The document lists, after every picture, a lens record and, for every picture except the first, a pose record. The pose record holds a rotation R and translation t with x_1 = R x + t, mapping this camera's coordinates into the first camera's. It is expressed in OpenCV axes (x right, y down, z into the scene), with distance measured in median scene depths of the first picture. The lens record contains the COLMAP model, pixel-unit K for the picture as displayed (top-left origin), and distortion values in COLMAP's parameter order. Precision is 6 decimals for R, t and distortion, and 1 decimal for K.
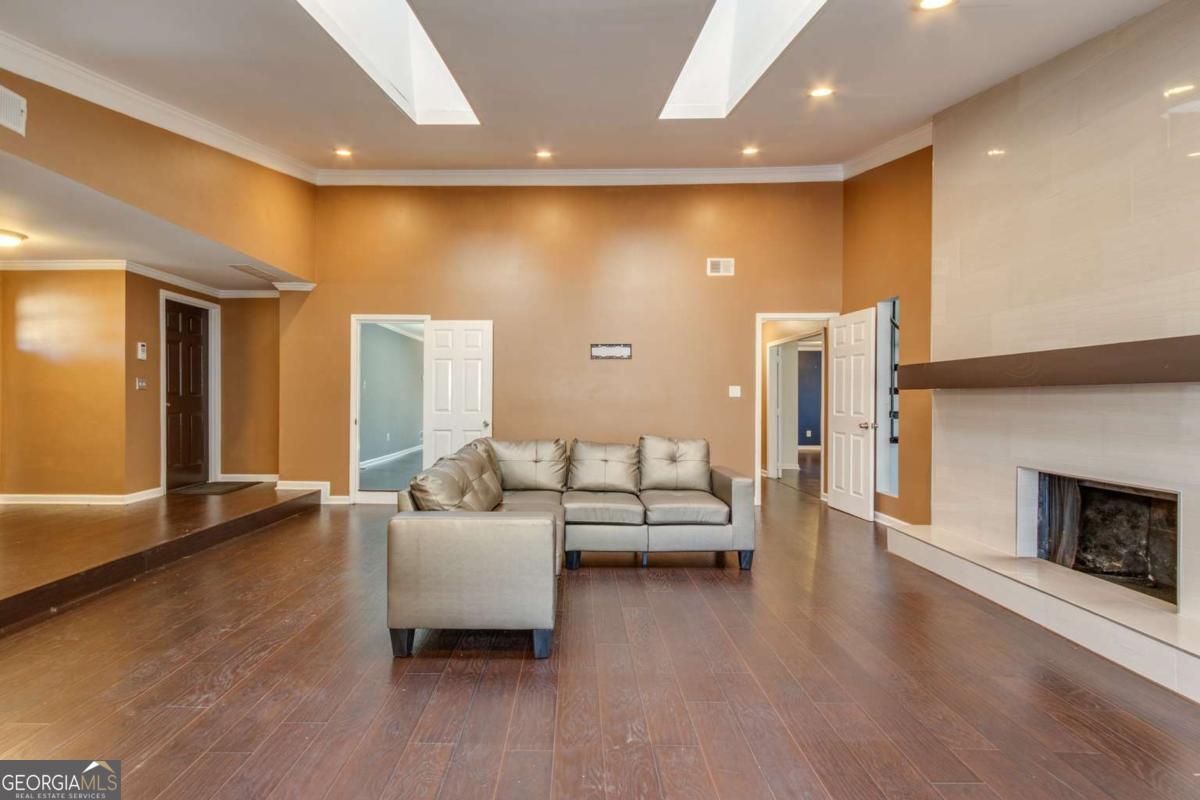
lens RADIAL K [[546.5, 0, 563.9], [0, 546.5, 398.0], [0, 0, 1]] dist [0.003303, 0.000353]
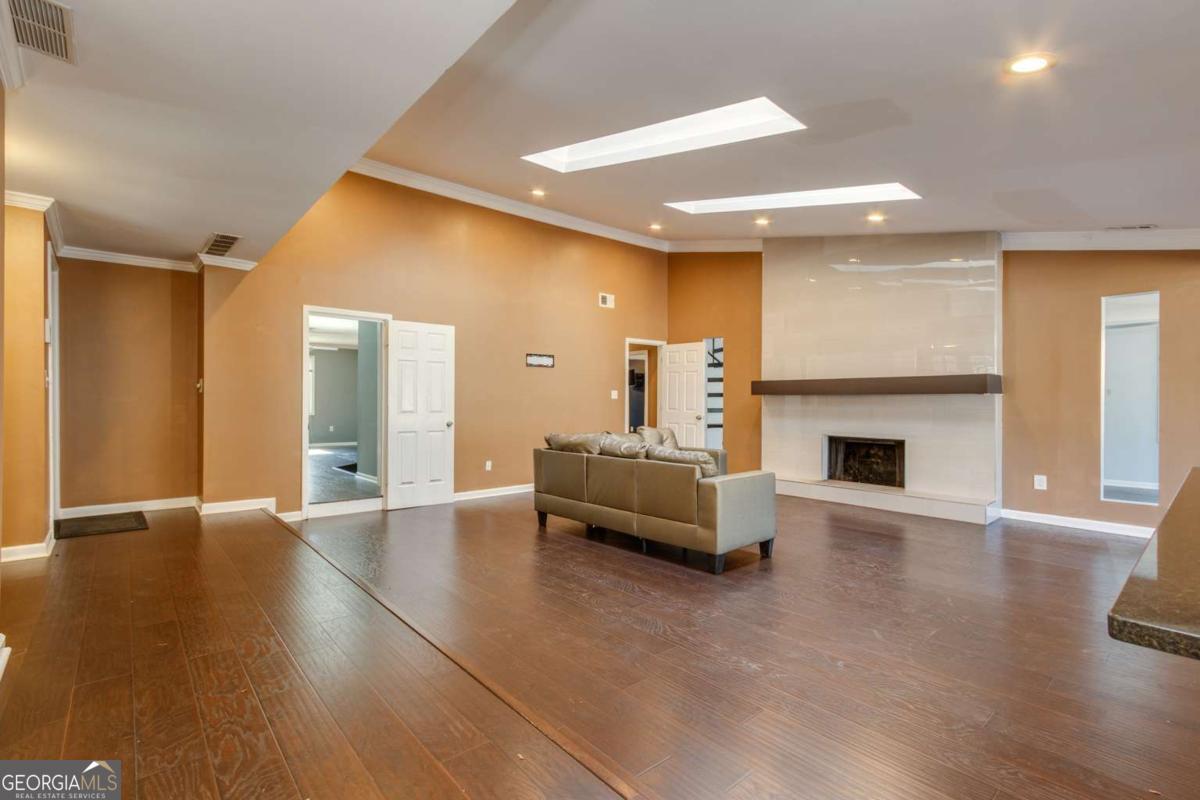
lens RADIAL K [[544.3, 0, 567.0], [0, 544.3, 402.5], [0, 0, 1]] dist [0.002905, 0.000205]
pose [[0.761972, -0.003660, 0.647600, -0.720344], [-0.000738, 0.999978, 0.006520, -0.001691], [-0.647610, -0.005446, 0.761953, 0.062119]]
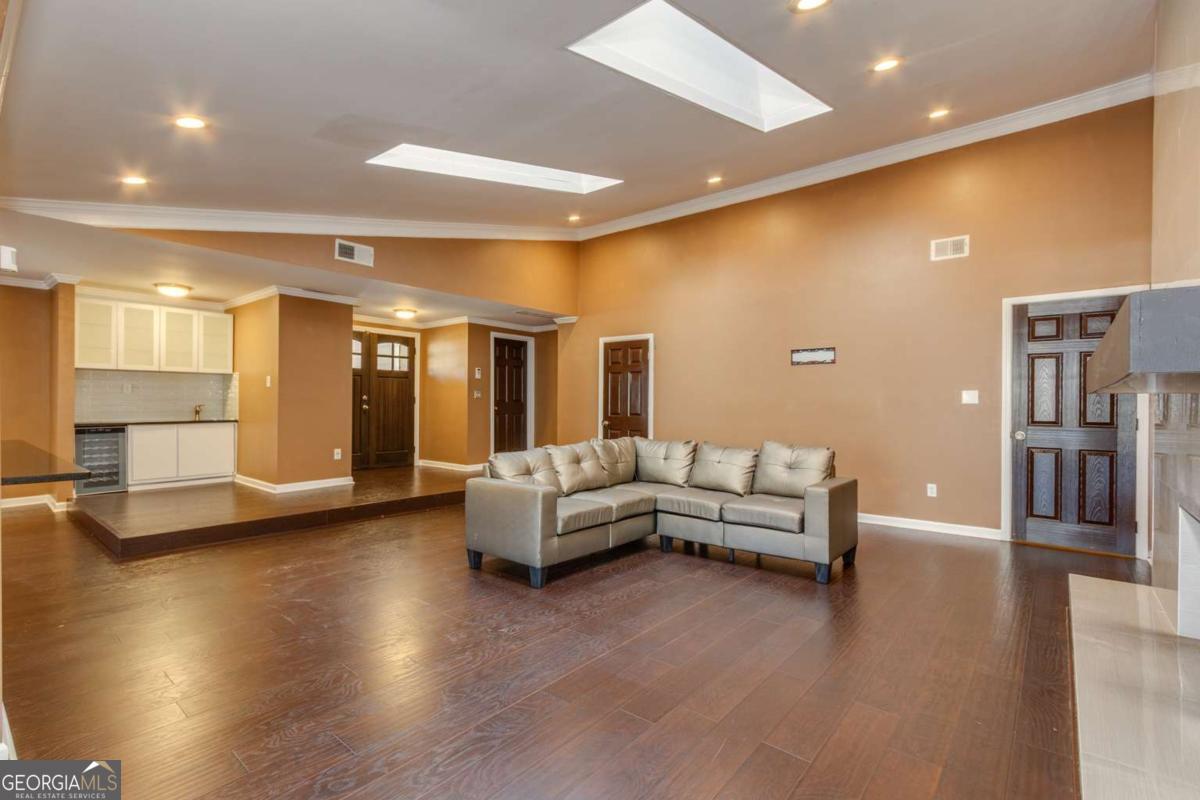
lens RADIAL K [[547.0, 0, 576.9], [0, 547.0, 406.2], [0, 0, 1]] dist [0.002196, 0.000160]
pose [[0.770538, 0.005044, -0.637374, 0.429591], [-0.002378, 0.999984, 0.005039, -0.001297], [0.637389, -0.002367, 0.770538, -0.012012]]
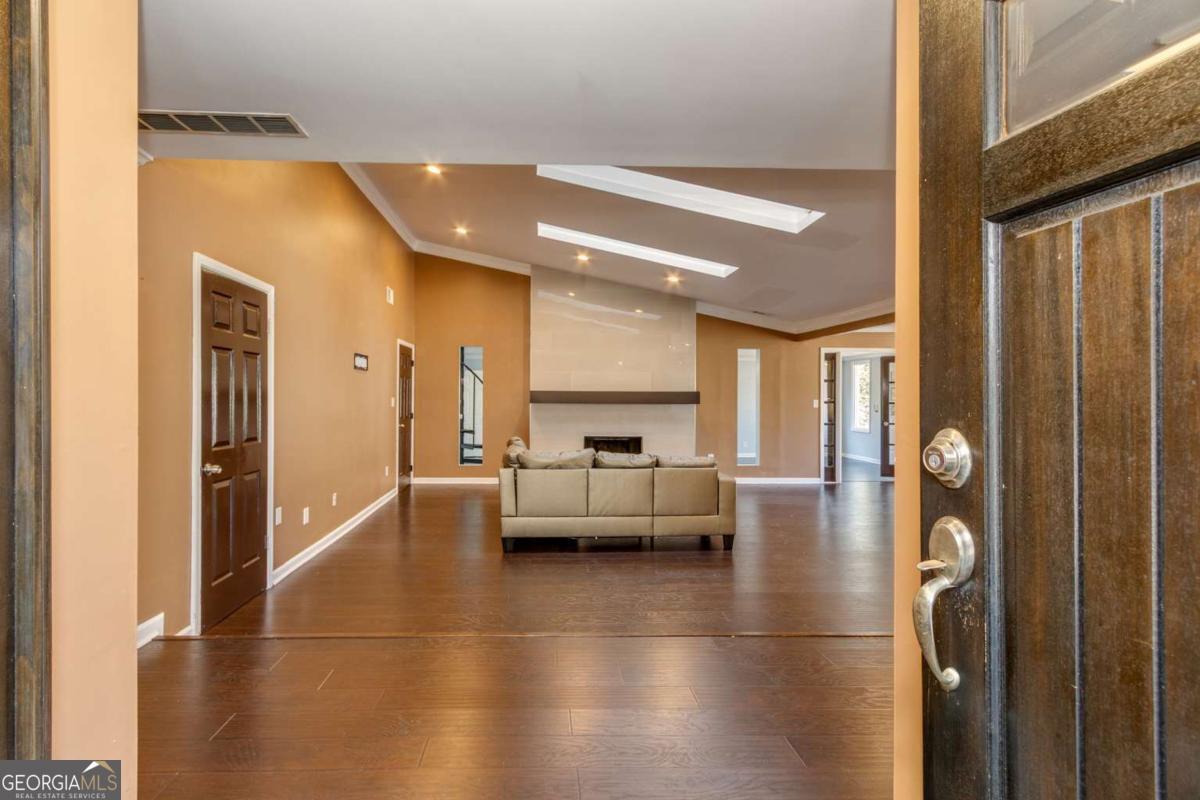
lens RADIAL K [[554.8, 0, 562.7], [0, 554.8, 397.0], [0, 0, 1]] dist [0.001271, 0.000055]
pose [[-0.073291, -0.001991, 0.997309, -1.036068], [-0.009858, 0.999951, 0.001272, -0.031661], [-0.997262, -0.009739, -0.073307, 0.805182]]
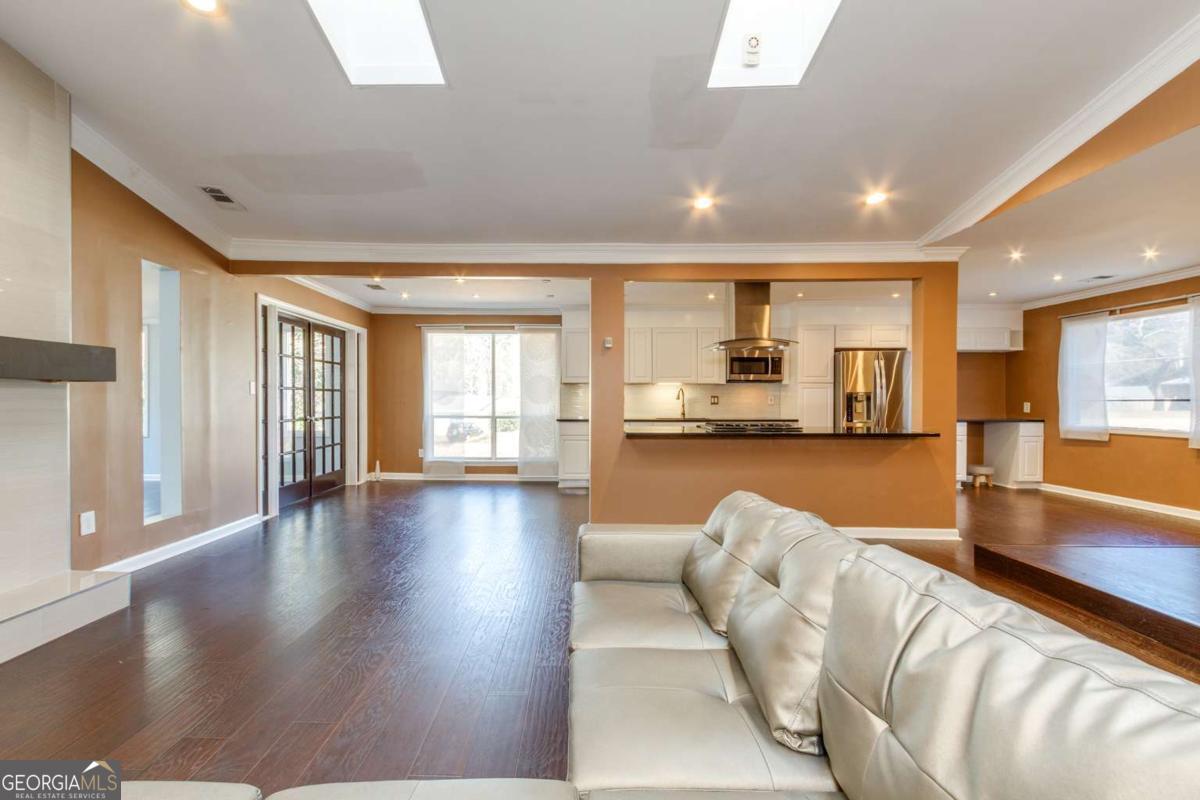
lens RADIAL K [[541.0, 0, 575.0], [0, 541.0, 402.9], [0, 0, 1]] dist [0.000286, -0.000090]
pose [[-0.999920, -0.007379, -0.010279, -0.001558], [-0.007380, 0.999973, 0.000035, 0.004436], [0.010279, 0.000111, -0.999947, 0.873589]]
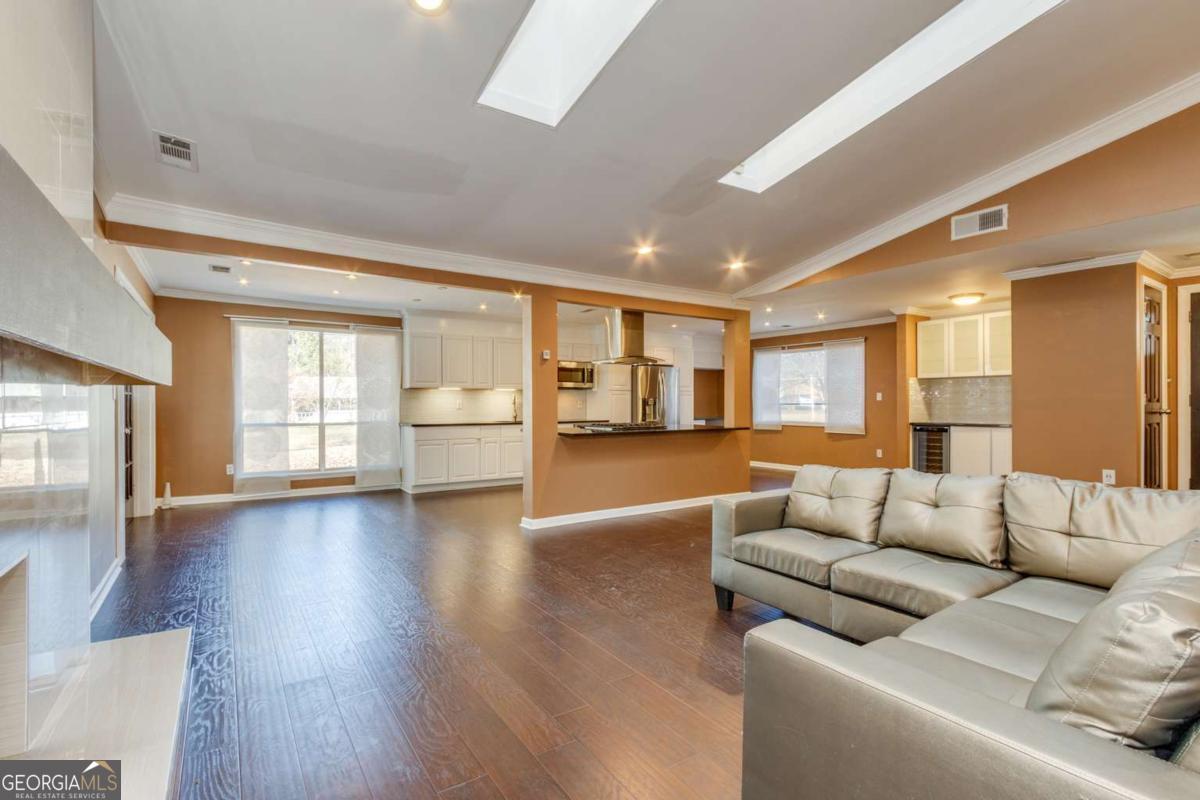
lens RADIAL K [[544.3, 0, 567.0], [0, 544.3, 402.5], [0, 0, 1]] dist [0.002905, 0.000205]
pose [[-0.832862, -0.006488, -0.553442, 0.442154], [-0.001653, 0.999956, -0.009235, 0.003301], [0.553478, -0.006777, -0.832836, 0.848963]]
